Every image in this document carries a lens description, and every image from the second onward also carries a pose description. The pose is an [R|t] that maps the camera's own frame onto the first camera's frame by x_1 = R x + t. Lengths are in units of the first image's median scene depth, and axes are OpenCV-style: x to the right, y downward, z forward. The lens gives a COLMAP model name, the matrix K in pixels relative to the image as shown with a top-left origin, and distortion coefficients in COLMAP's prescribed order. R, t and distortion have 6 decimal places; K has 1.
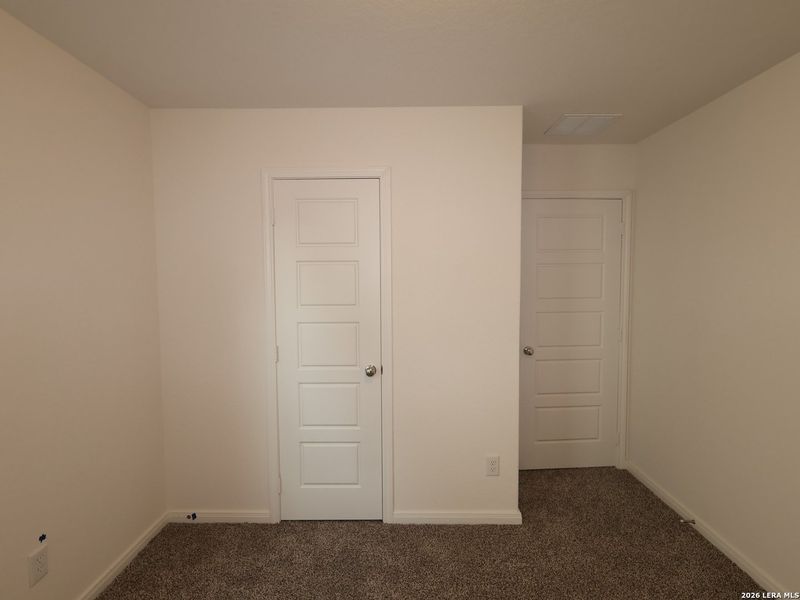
lens RADIAL K [[417.5, 0, 400.0], [0, 417.5, 300.0], [0, 0, 1]] dist [-0.001964, -0.001640]
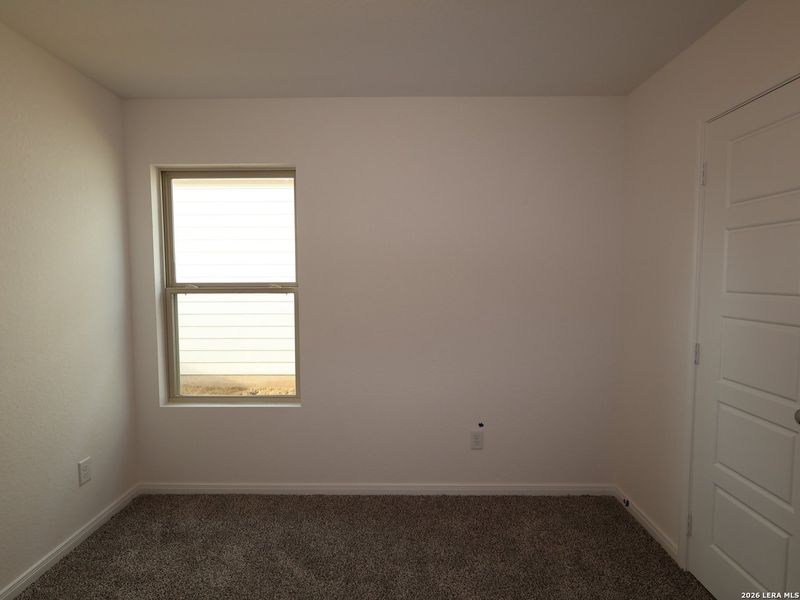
lens RADIAL K [[417.5, 0, 400.0], [0, 417.5, 300.0], [0, 0, 1]] dist [-0.001964, -0.001640]
pose [[0.022495, 0.072424, -0.997120, 0.445989], [-0.065987, 0.995305, 0.070803, 0.013499], [0.997567, 0.064204, 0.027168, 0.432512]]
